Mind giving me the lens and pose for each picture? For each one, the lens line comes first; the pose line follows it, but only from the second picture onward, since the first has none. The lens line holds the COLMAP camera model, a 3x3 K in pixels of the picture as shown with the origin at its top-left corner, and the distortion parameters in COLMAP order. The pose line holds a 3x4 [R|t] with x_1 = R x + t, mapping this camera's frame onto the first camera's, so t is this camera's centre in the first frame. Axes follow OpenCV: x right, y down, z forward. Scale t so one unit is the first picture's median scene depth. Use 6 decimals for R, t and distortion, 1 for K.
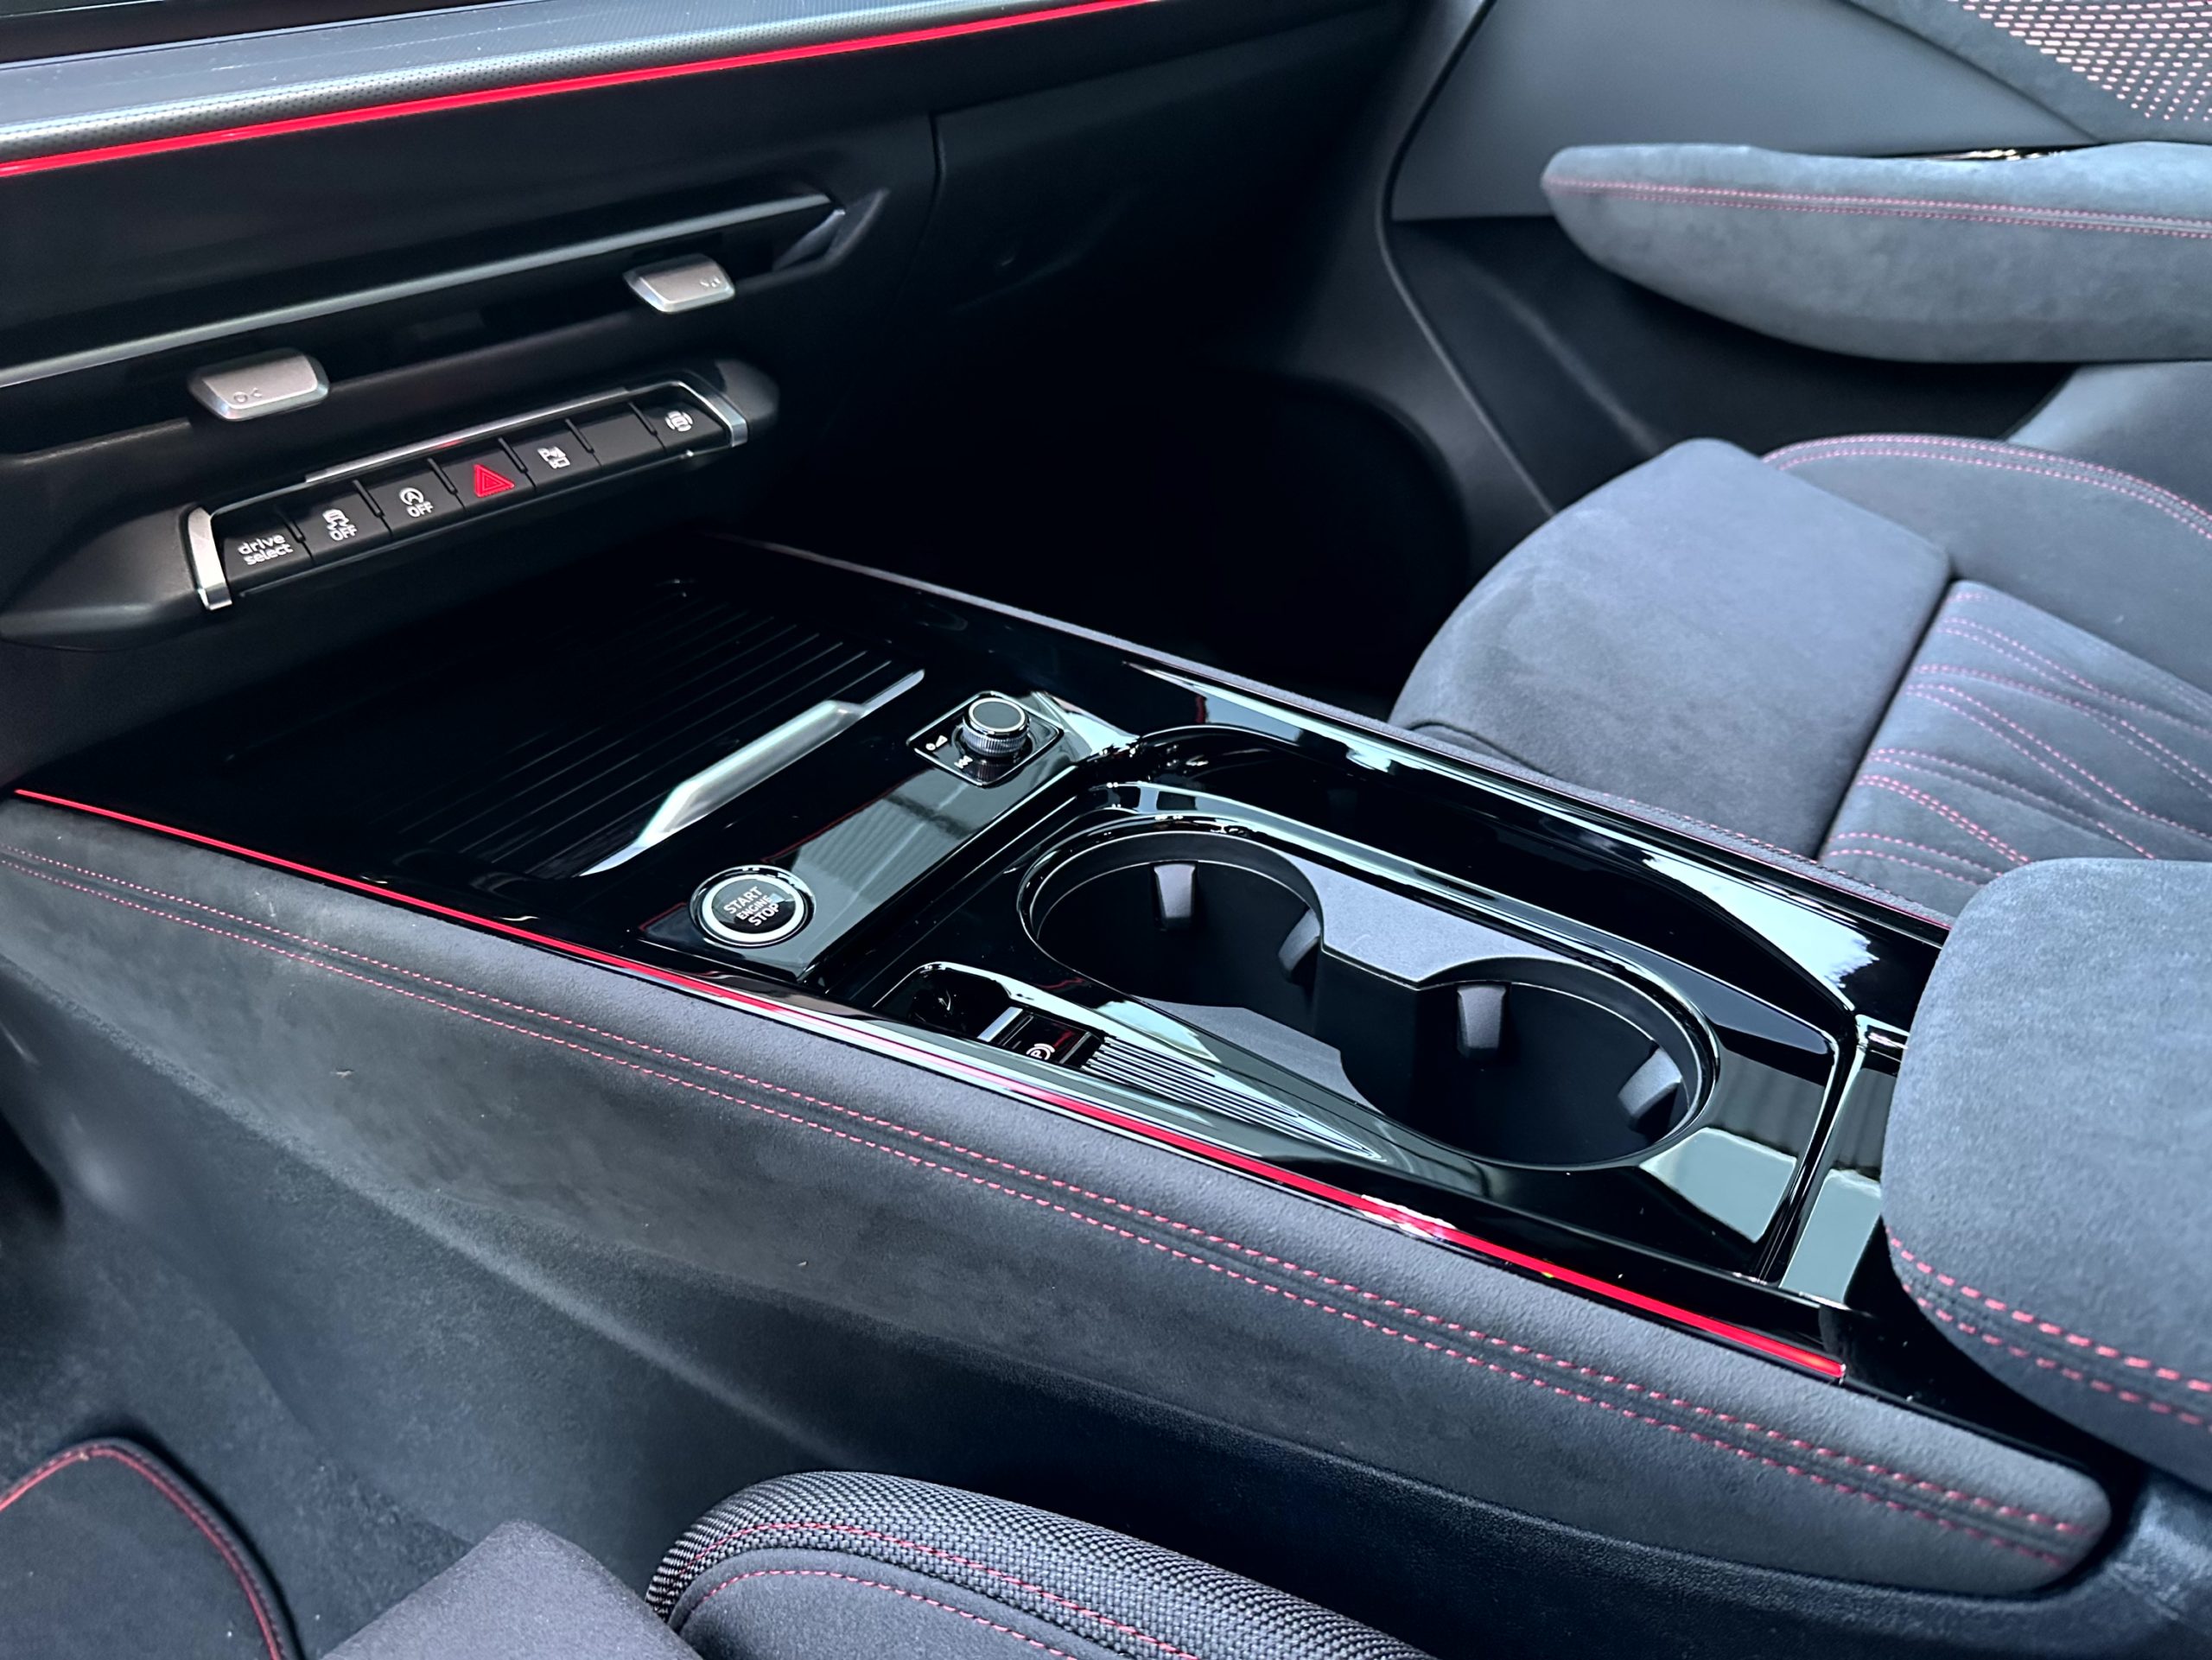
lens RADIAL K [[1578.4, 0, 1123.6], [0, 1578.4, 838.9], [0, 0, 1]] dist [0.000727, -0.011107]
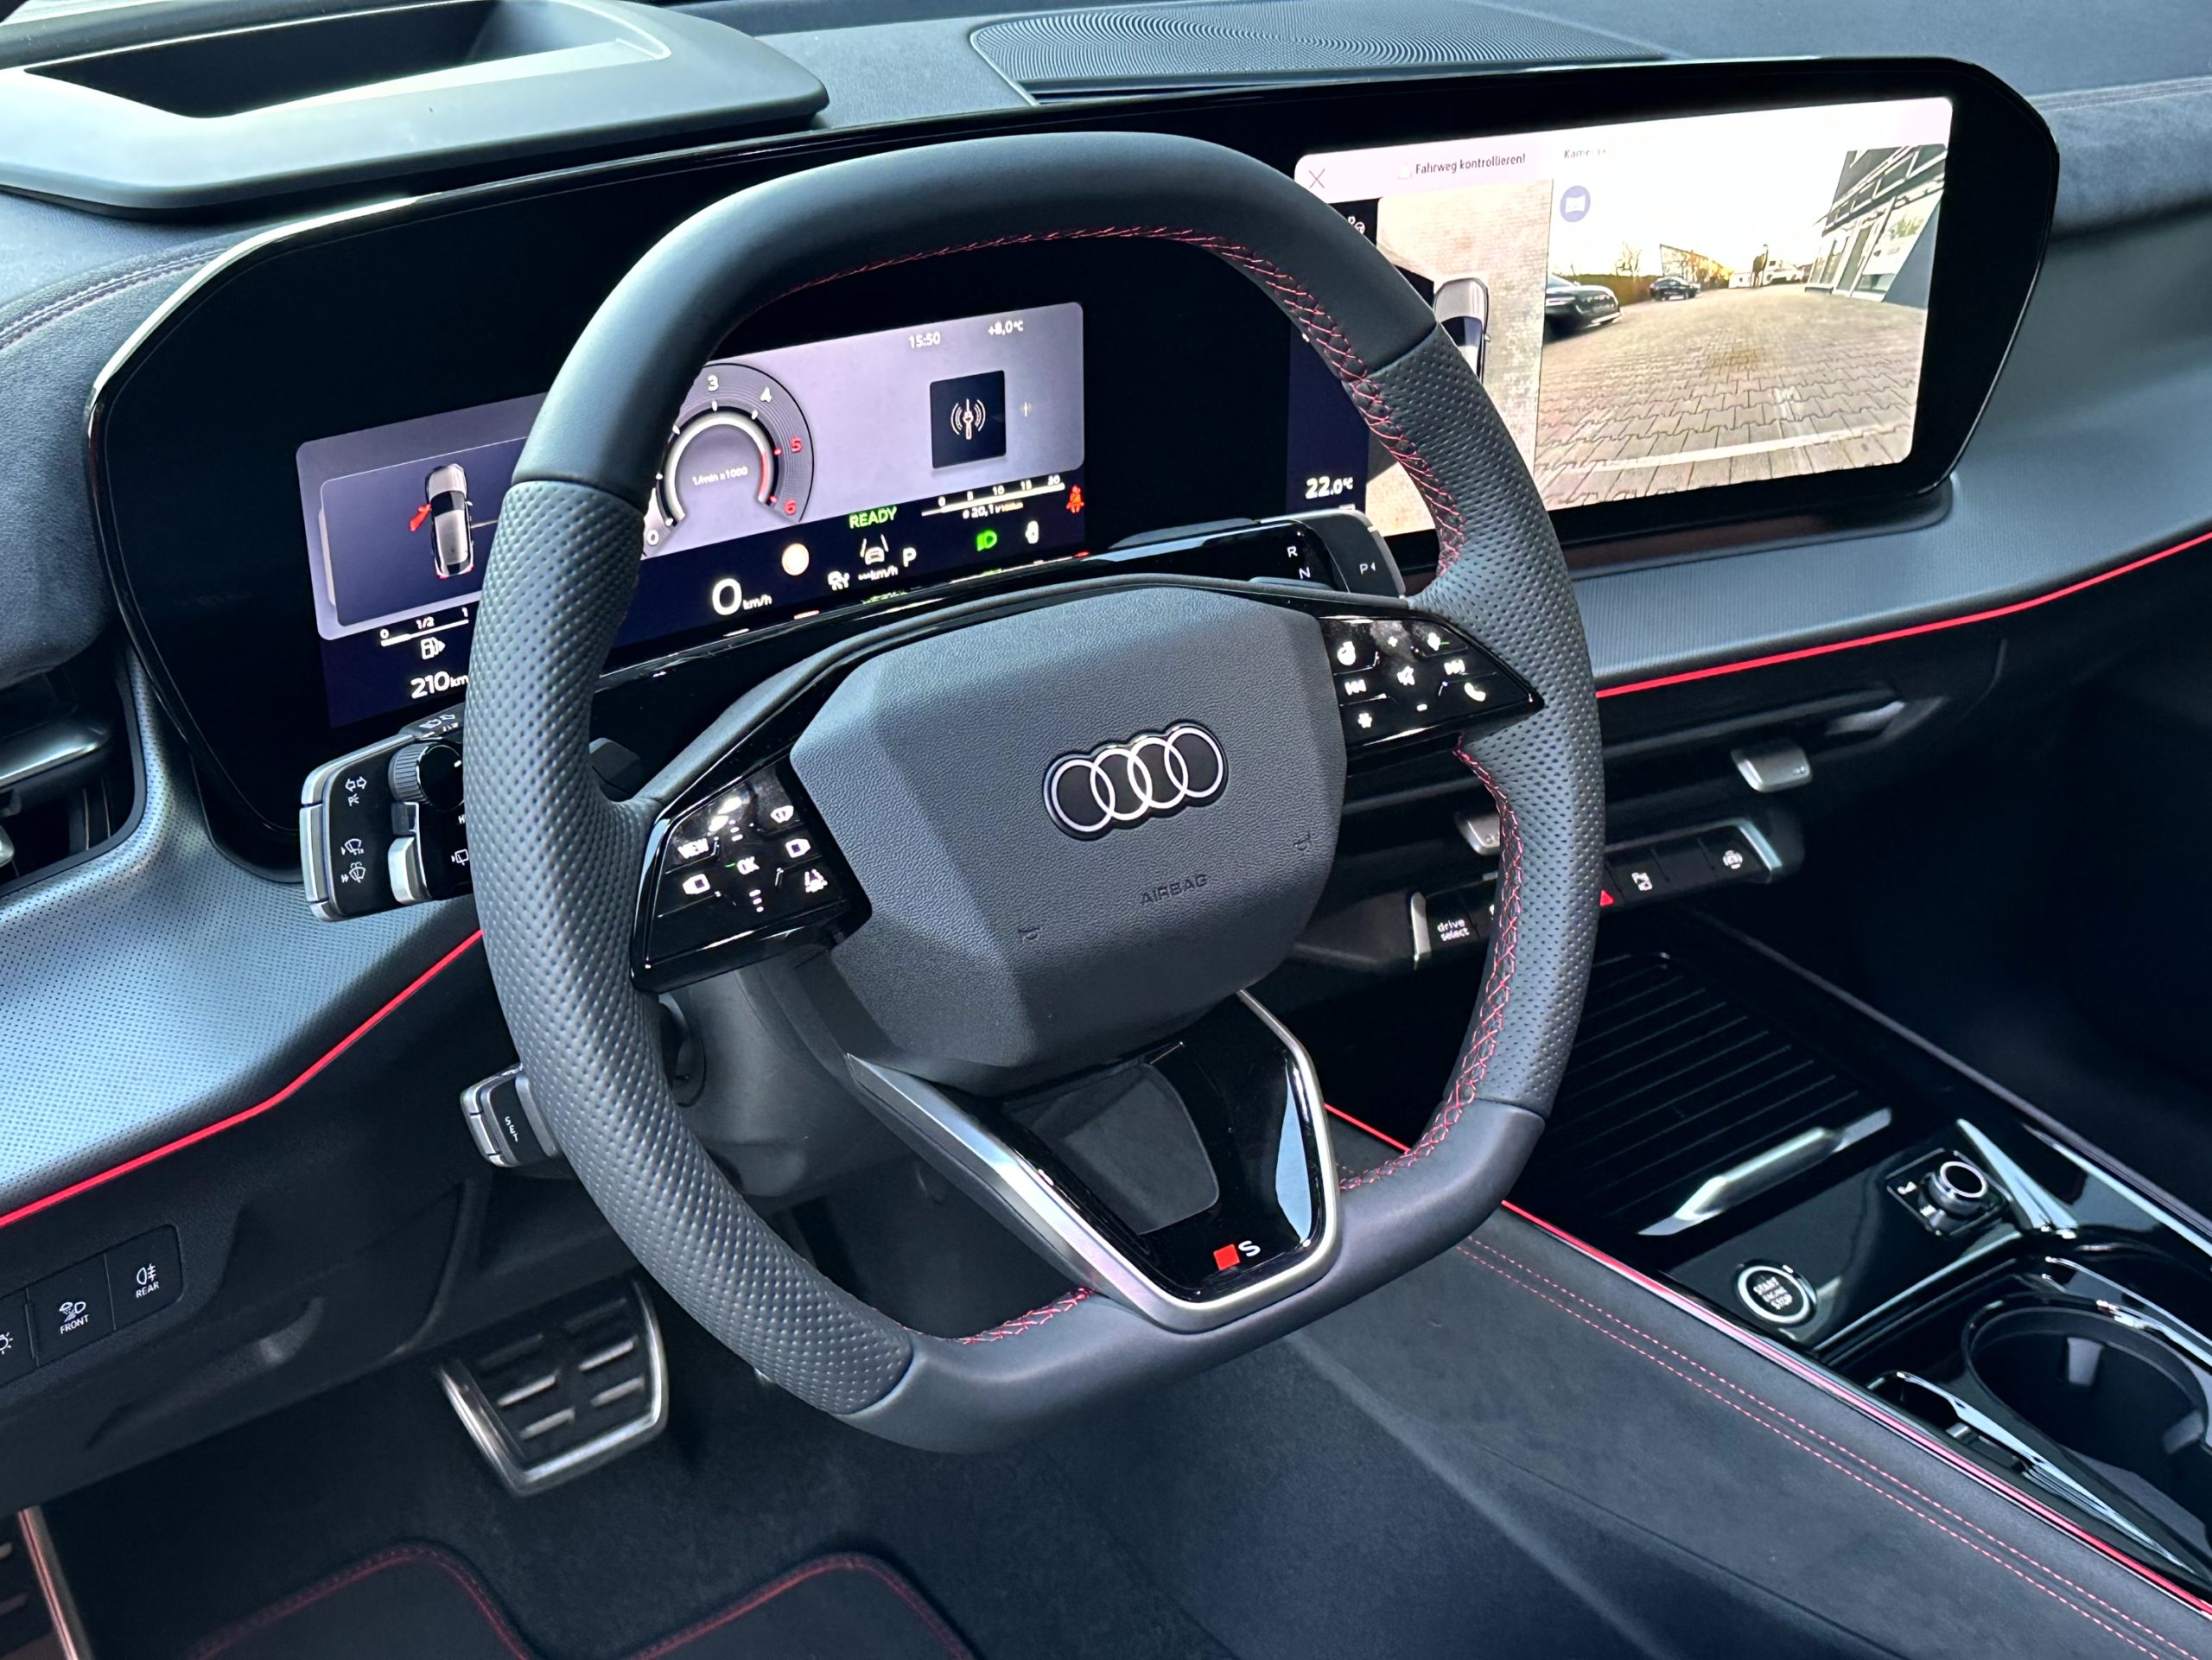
lens RADIAL K [[2820.3, 0, 1109.7], [0, 2820.3, 823.5], [0, 0, 1]] dist [0.102801, 0.000000]
pose [[0.948120, 0.235263, -0.213824, -0.303679], [-0.248462, 0.967946, -0.036713, -0.101766], [0.198333, 0.087936, 0.976182, -1.346583]]
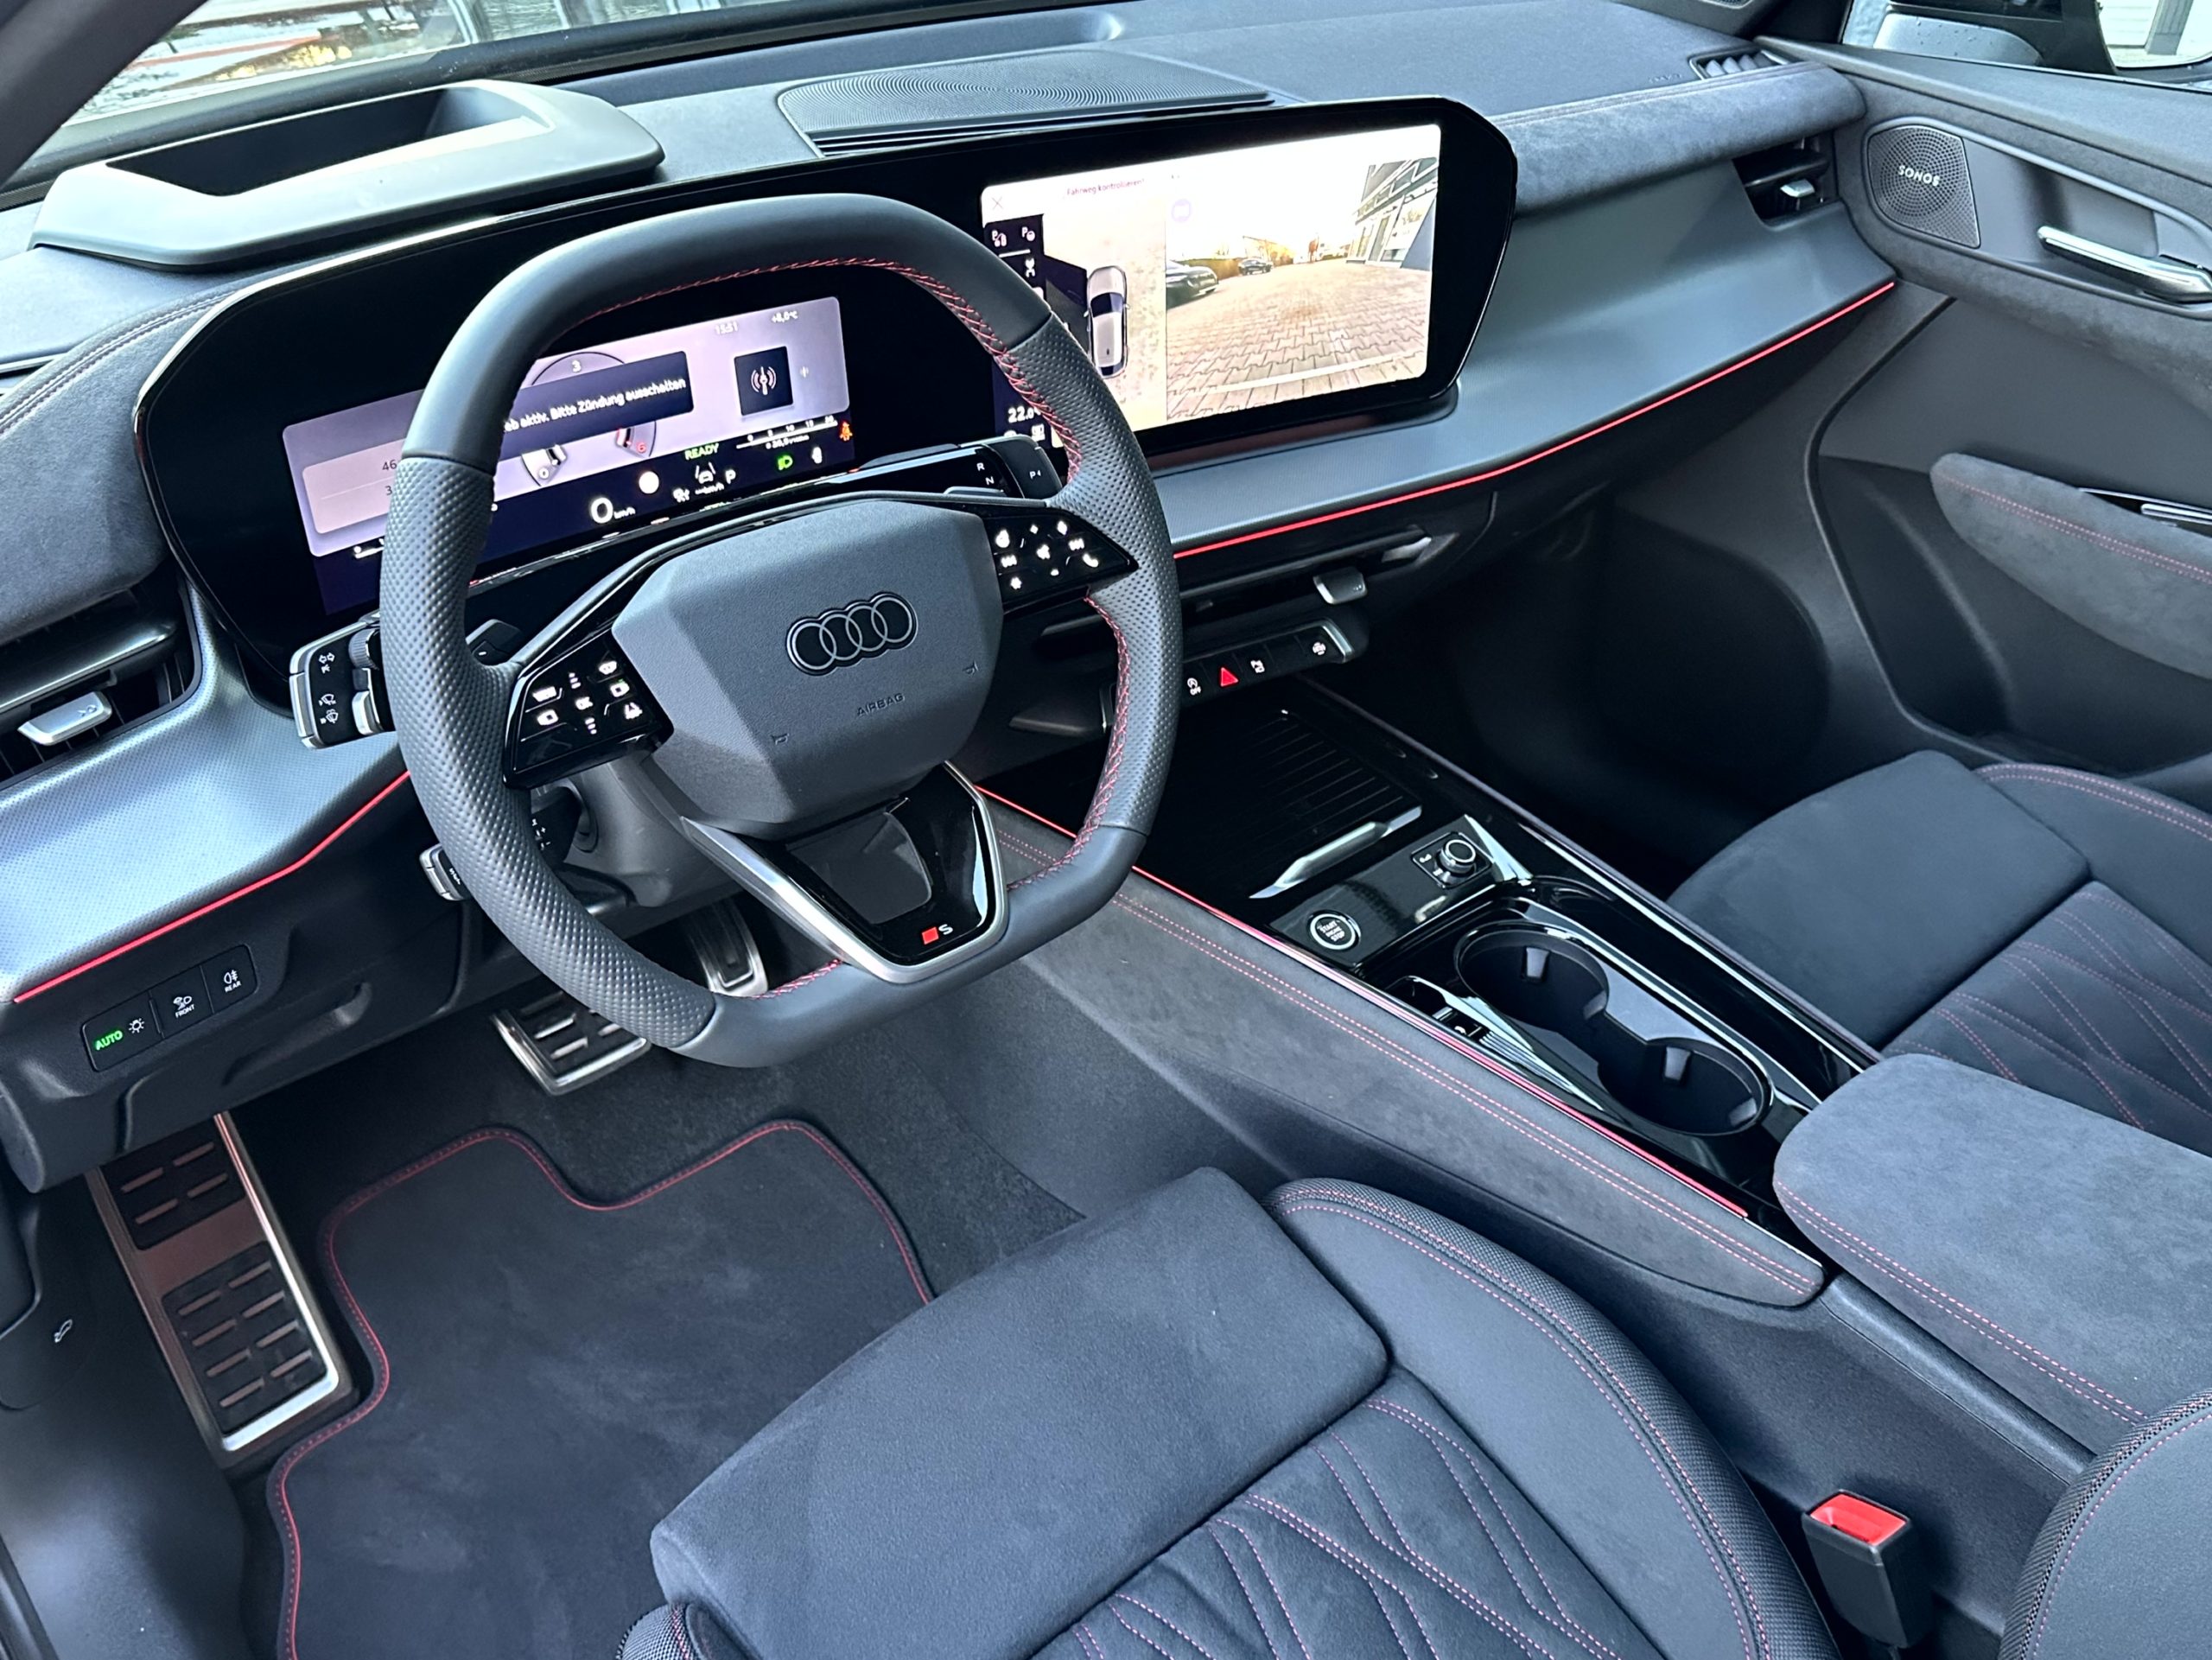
lens RADIAL K [[1961.5, 0, 1105.2], [0, 1961.5, 828.5], [0, 0, 1]] dist [0.120132, -0.195180]
pose [[0.962752, 0.215137, -0.163784, -0.110987], [-0.206156, 0.975999, 0.070190, -0.186380], [0.174953, -0.033810, 0.983996, -1.435470]]
